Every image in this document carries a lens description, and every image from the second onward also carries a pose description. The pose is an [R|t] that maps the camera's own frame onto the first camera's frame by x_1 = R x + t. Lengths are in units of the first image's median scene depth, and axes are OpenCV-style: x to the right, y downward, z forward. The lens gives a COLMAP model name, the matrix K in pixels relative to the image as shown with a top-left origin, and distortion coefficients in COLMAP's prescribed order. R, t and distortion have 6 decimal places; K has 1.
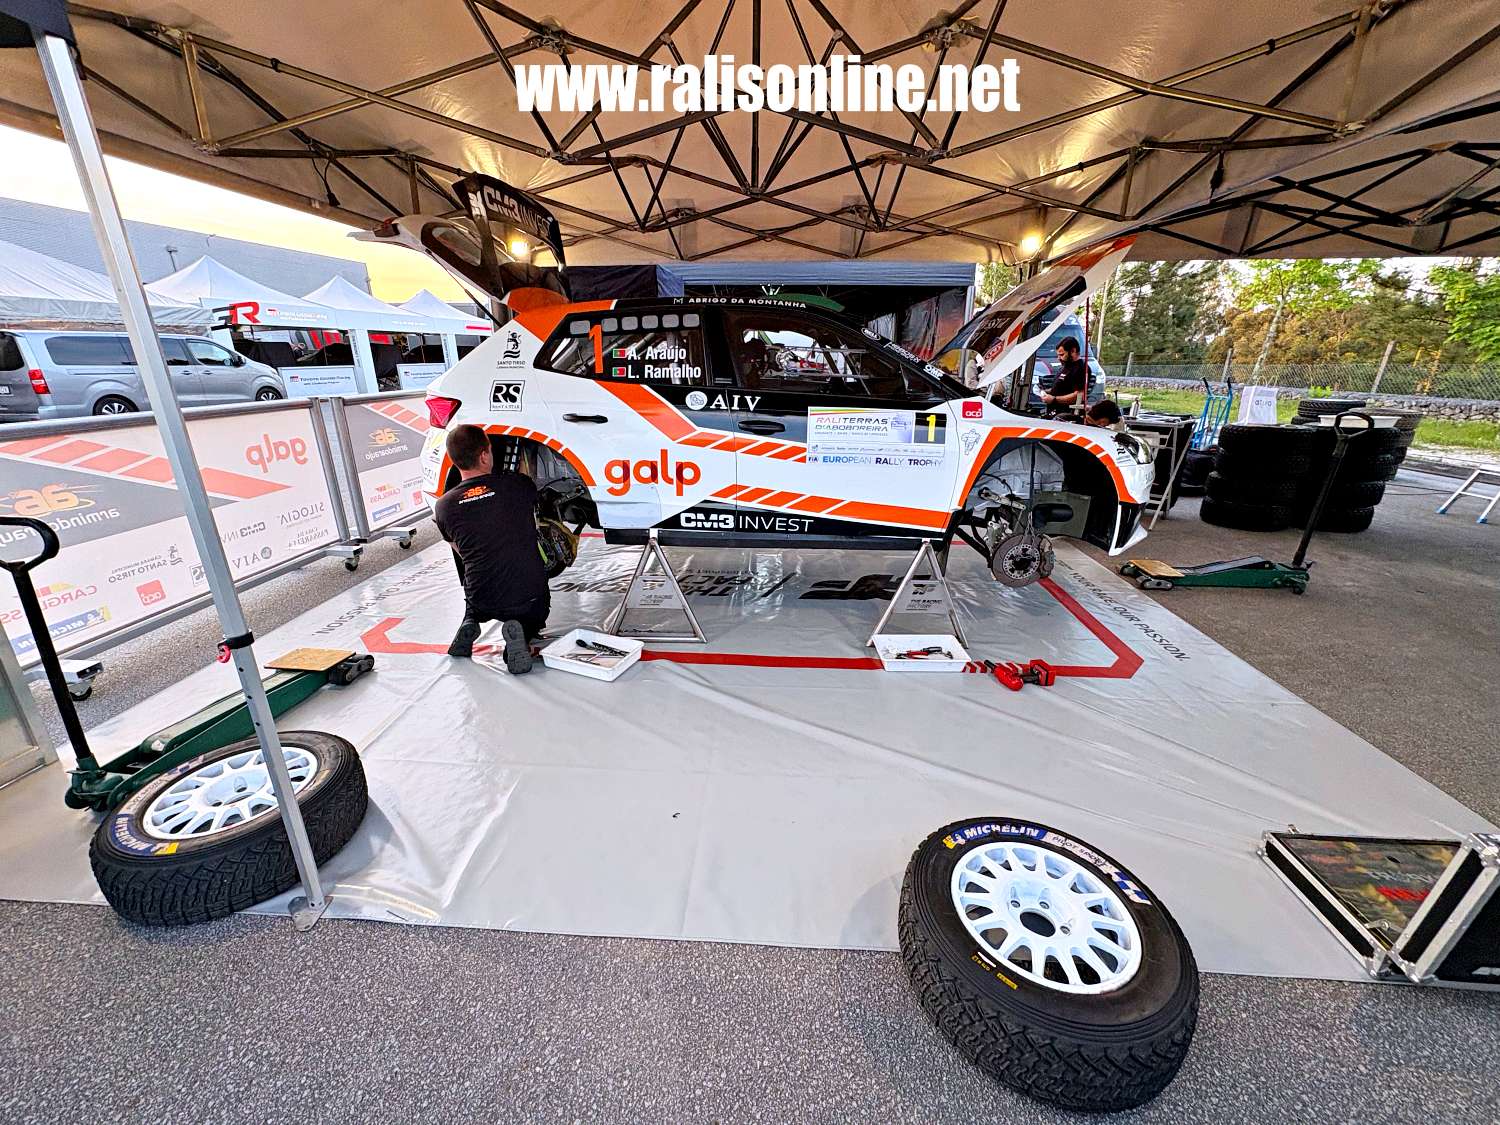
lens RADIAL K [[592.4, 0, 751.2], [0, 592.4, 563.5], [0, 0, 1]] dist [0.000241, 0.000394]
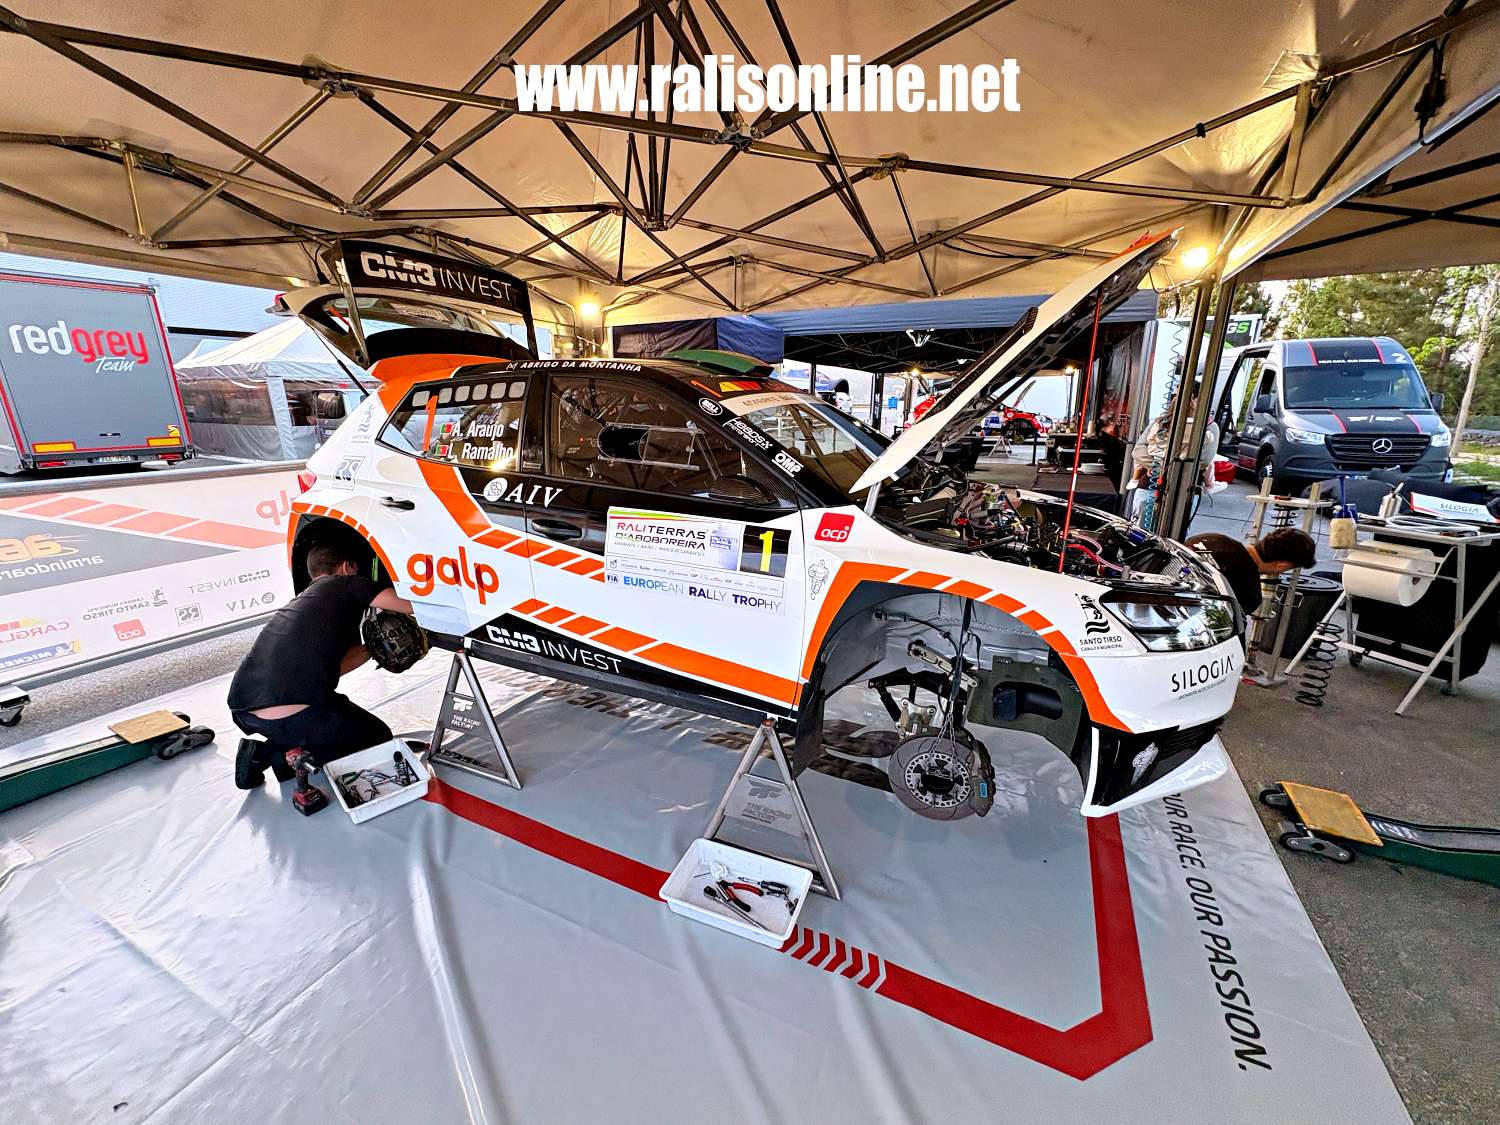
lens RADIAL K [[592.4, 0, 752.1], [0, 592.4, 564.4], [0, 0, 1]] dist [0.000241, 0.000394]
pose [[0.925147, 0.097721, -0.366814, 0.512374], [-0.122015, 0.991571, -0.043577, -0.179533], [0.359464, 0.085072, 0.929273, 0.388134]]
